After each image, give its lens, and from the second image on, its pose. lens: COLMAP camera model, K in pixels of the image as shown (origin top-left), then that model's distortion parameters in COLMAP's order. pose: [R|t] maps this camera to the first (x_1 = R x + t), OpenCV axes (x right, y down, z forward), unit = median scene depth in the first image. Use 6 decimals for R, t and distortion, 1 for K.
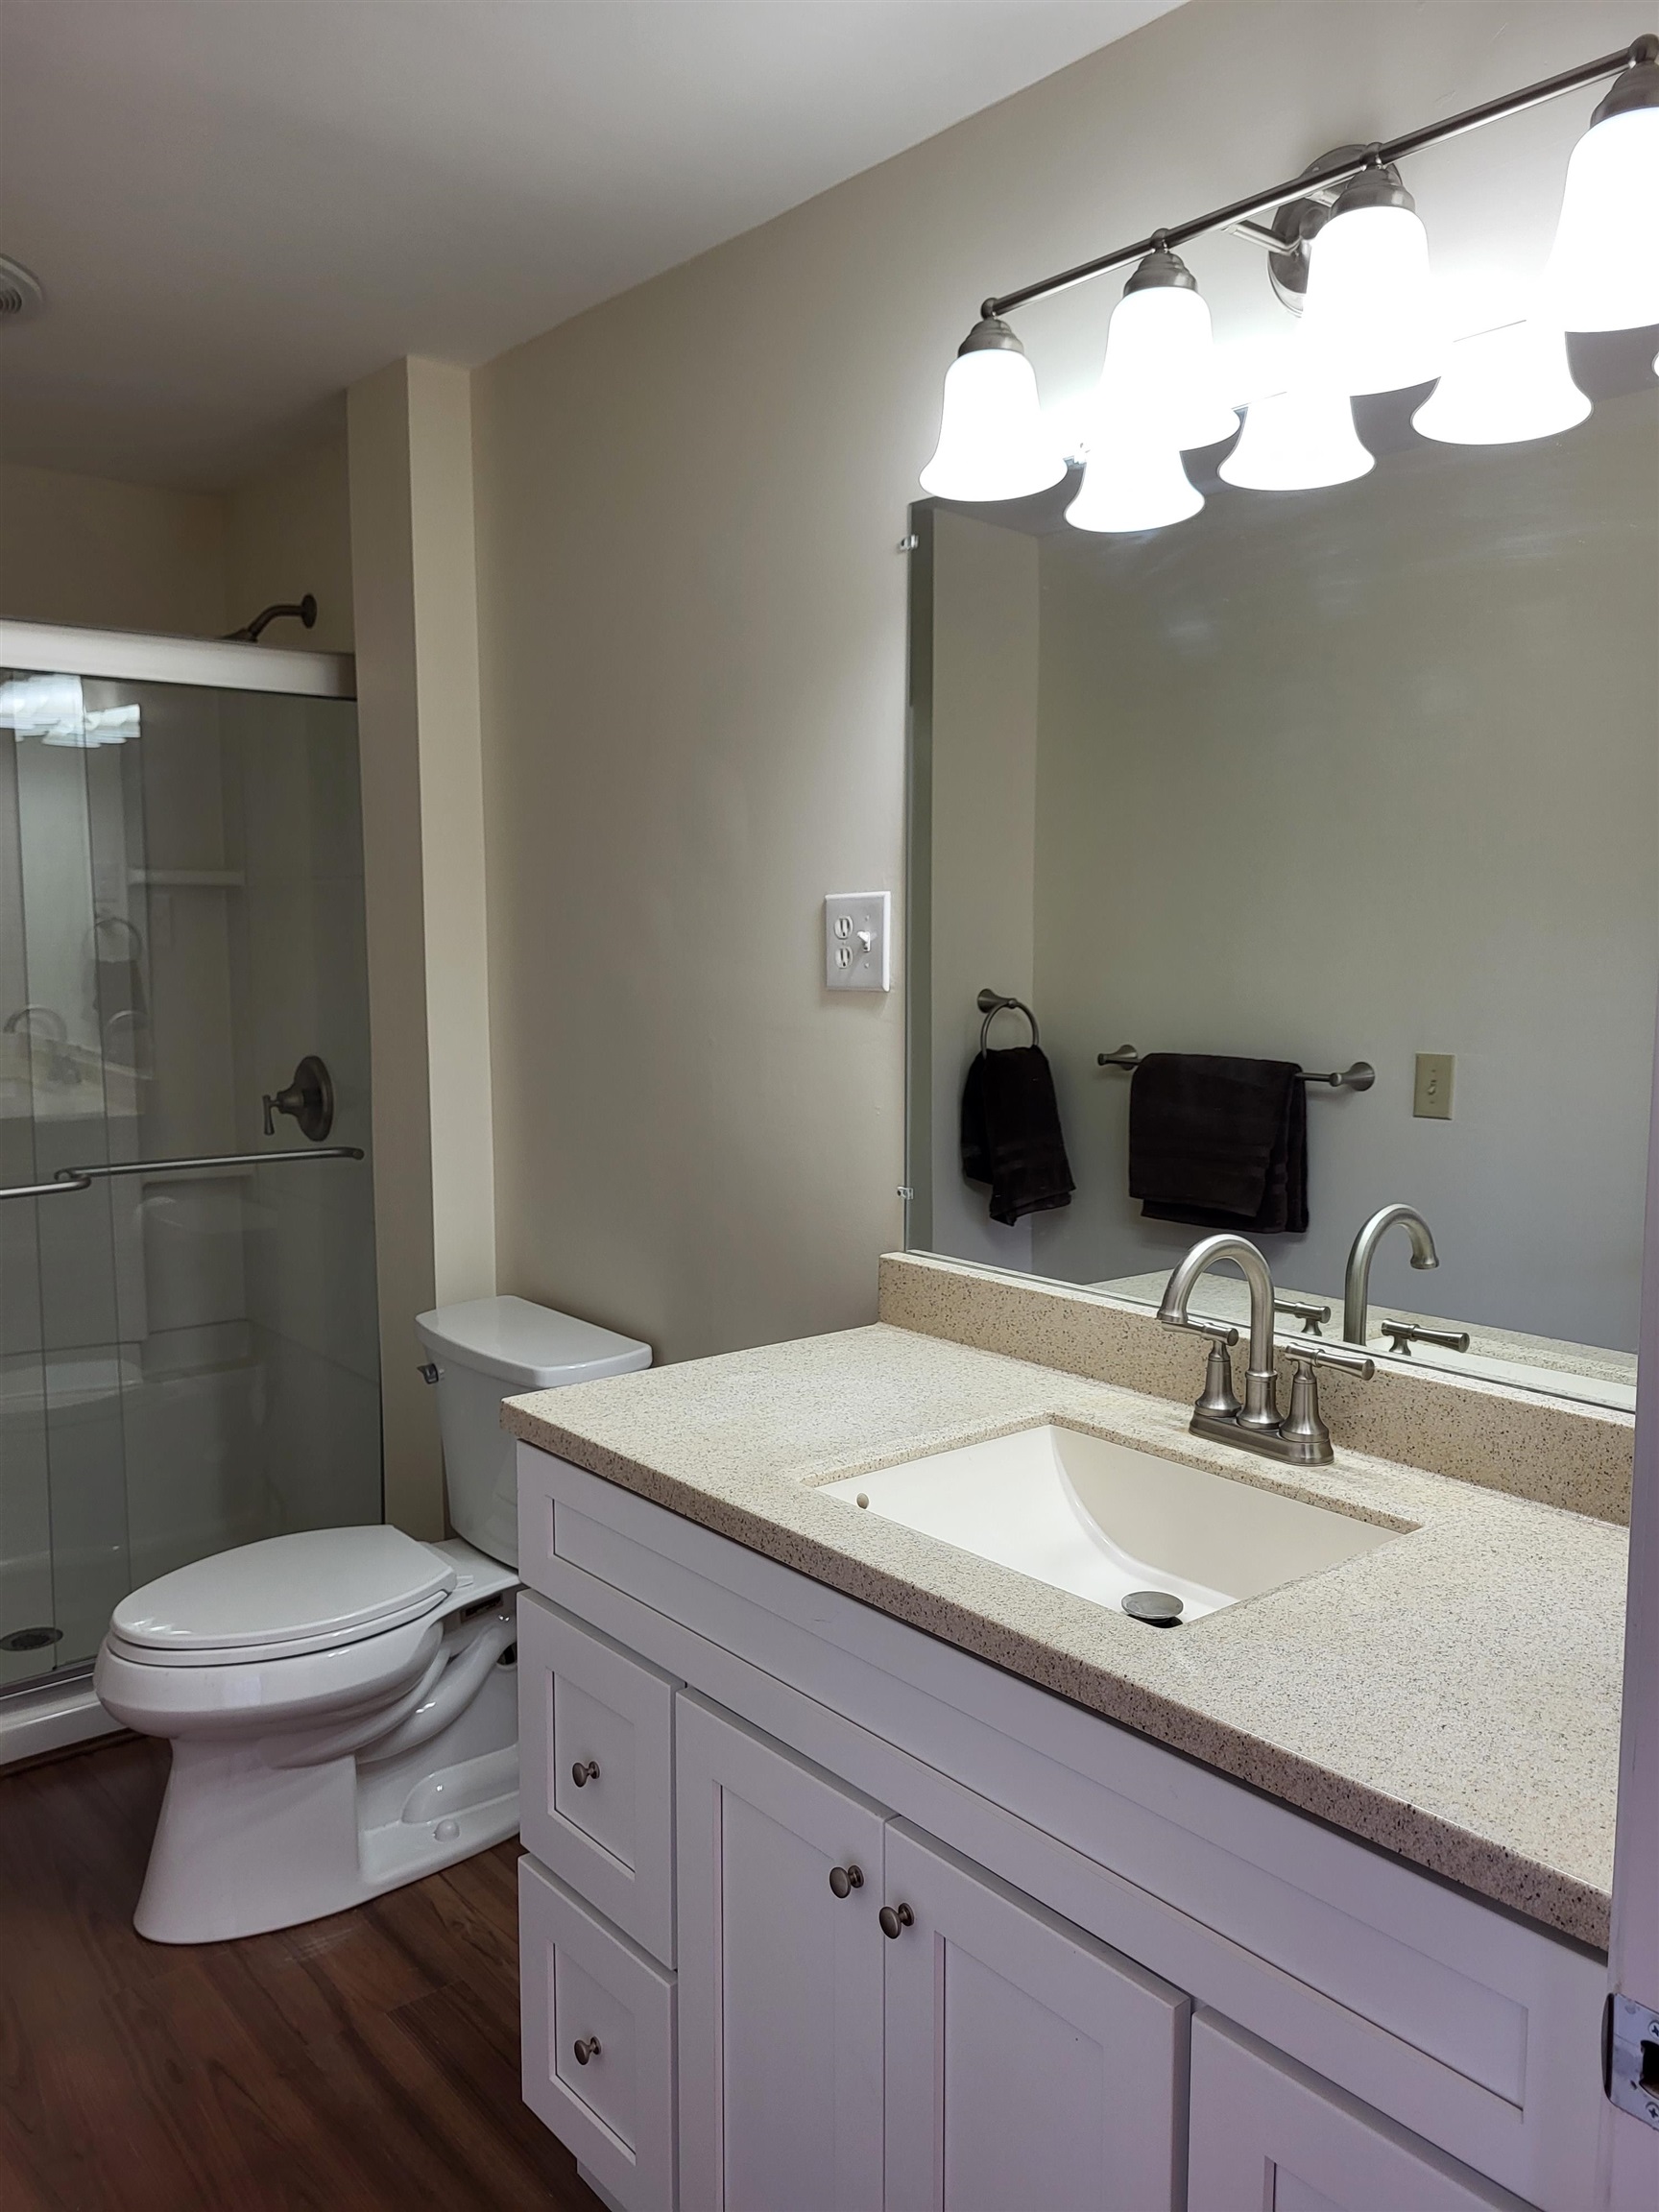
lens RADIAL K [[1699.1, 0, 840.3], [0, 1699.1, 1113.7], [0, 0, 1]] dist [0.044570, -0.034873]
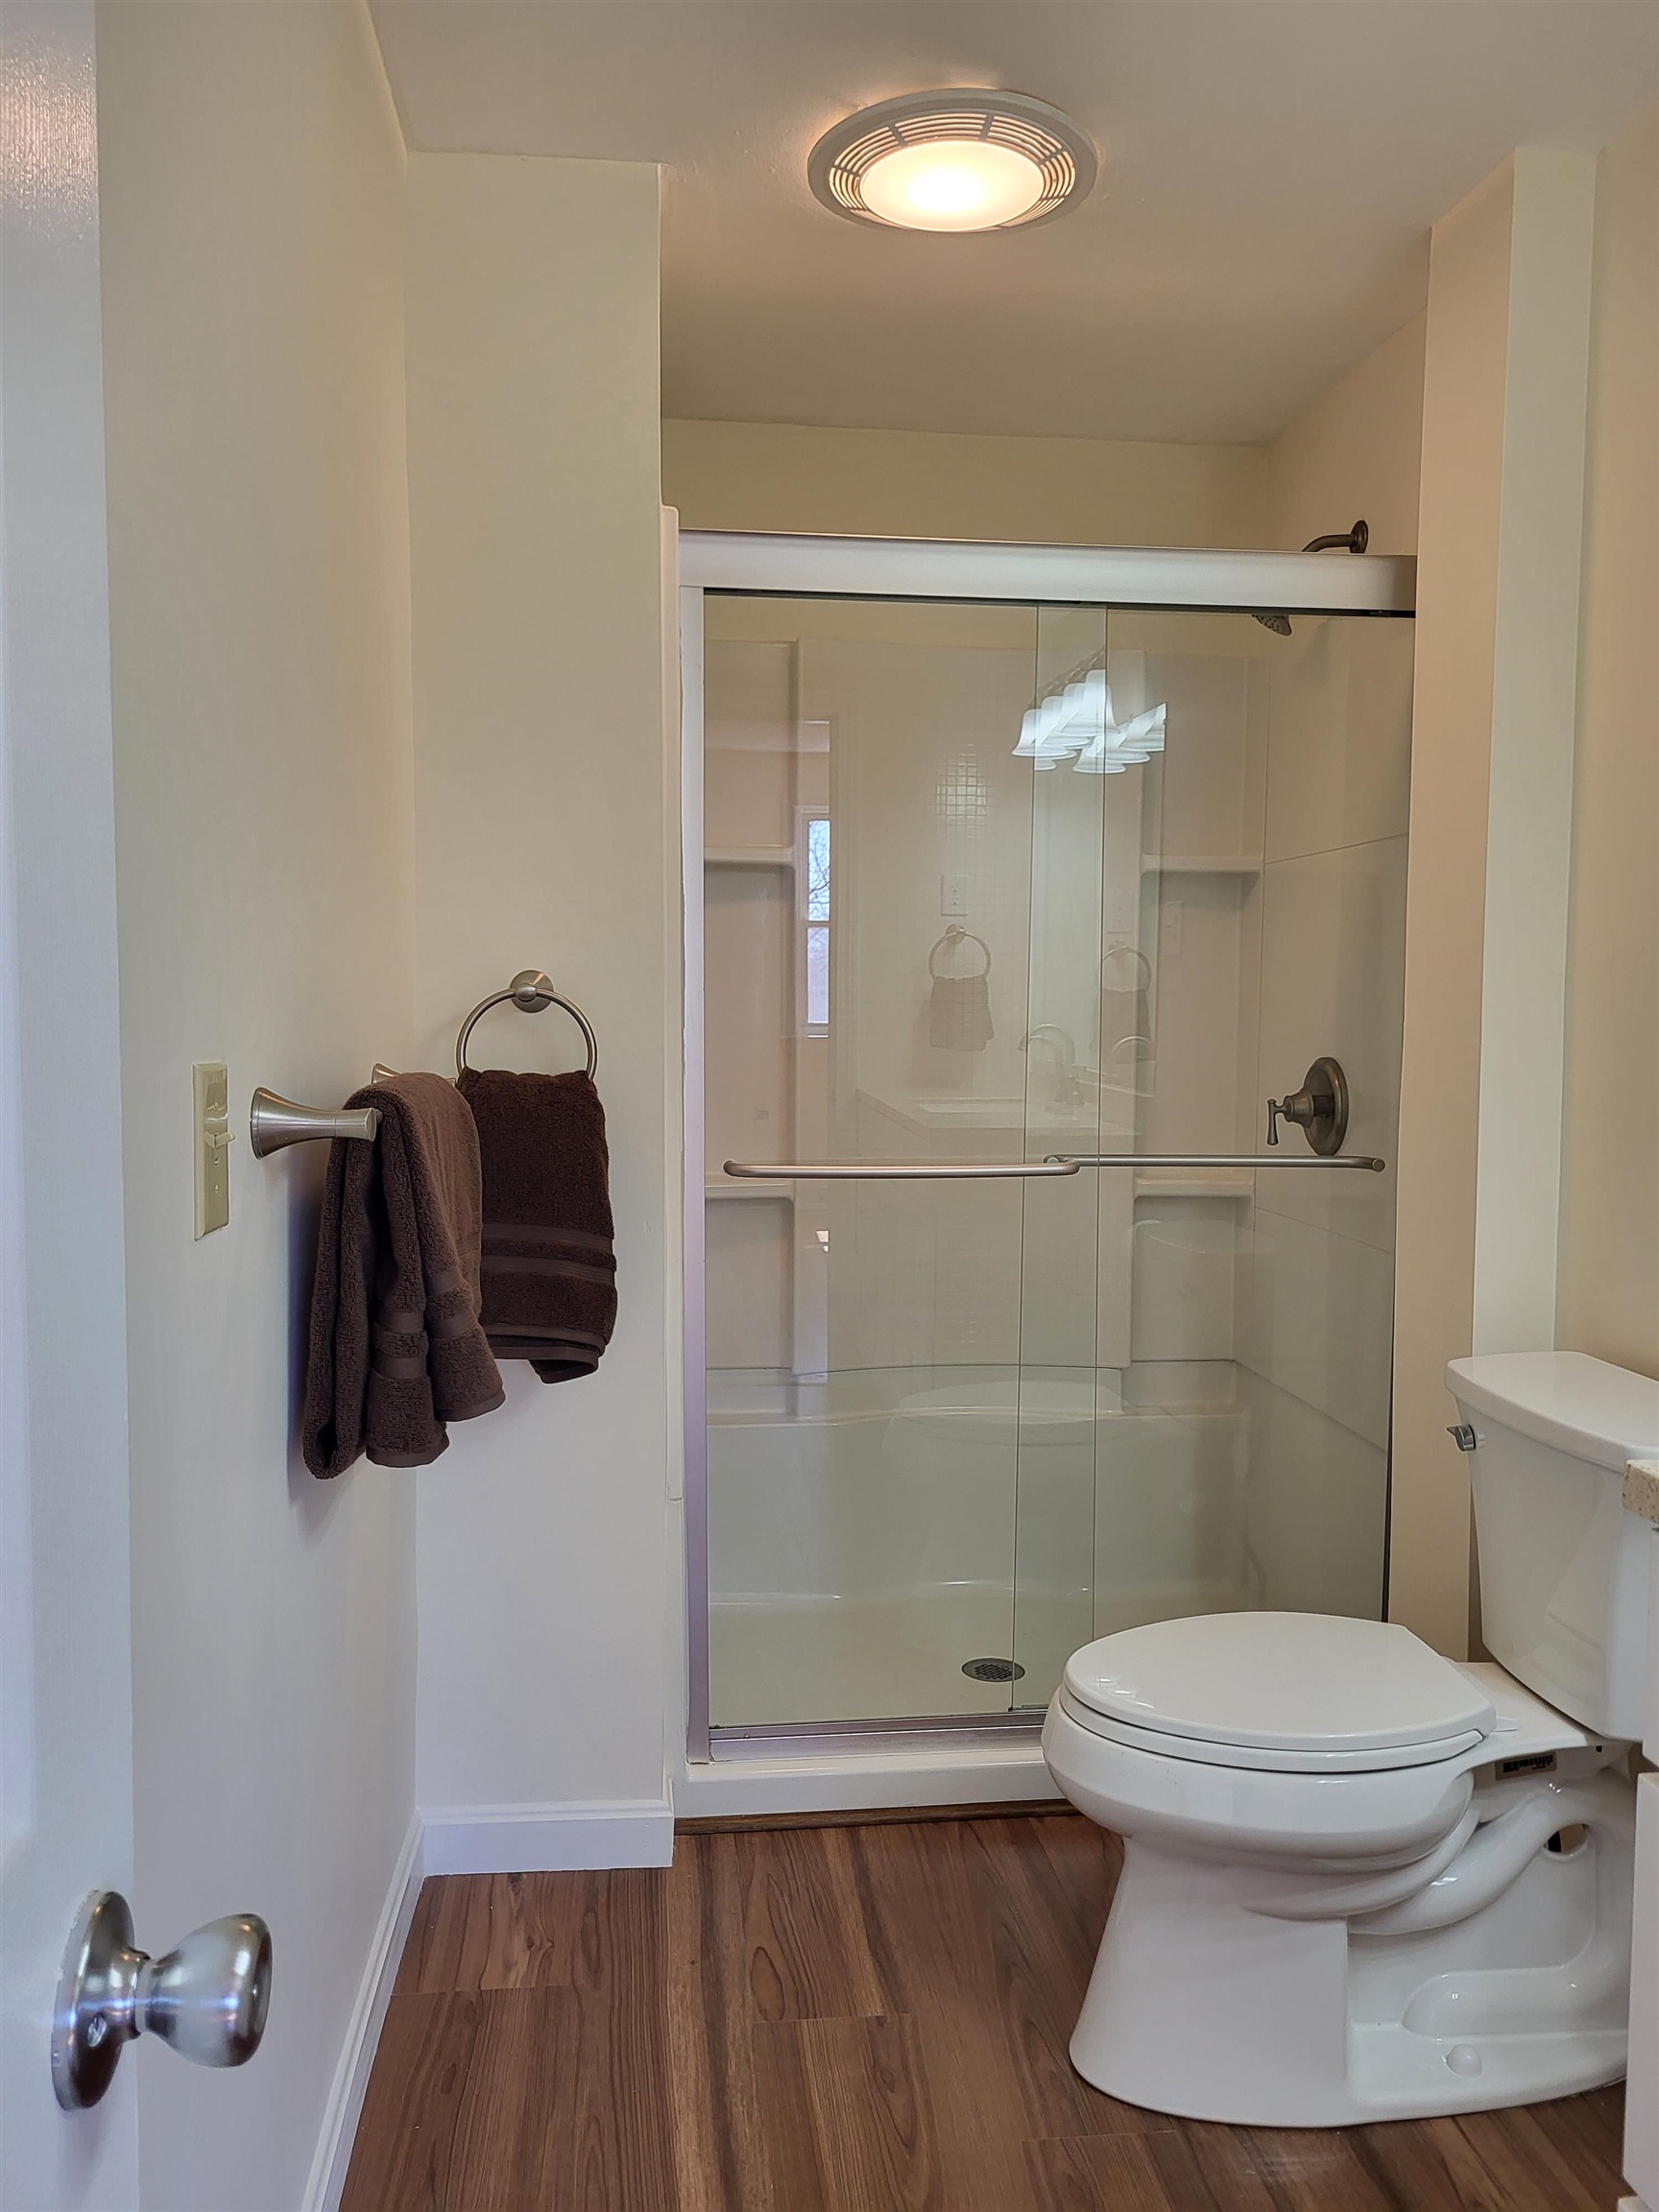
lens RADIAL K [[1699.1, 0, 837.0], [0, 1699.1, 1094.9], [0, 0, 1]] dist [0.044570, -0.034873]
pose [[0.842670, 0.037585, -0.537117, -0.071192], [-0.073922, 0.996190, -0.046265, 0.055205], [0.533332, 0.078691, 0.842238, 0.188090]]
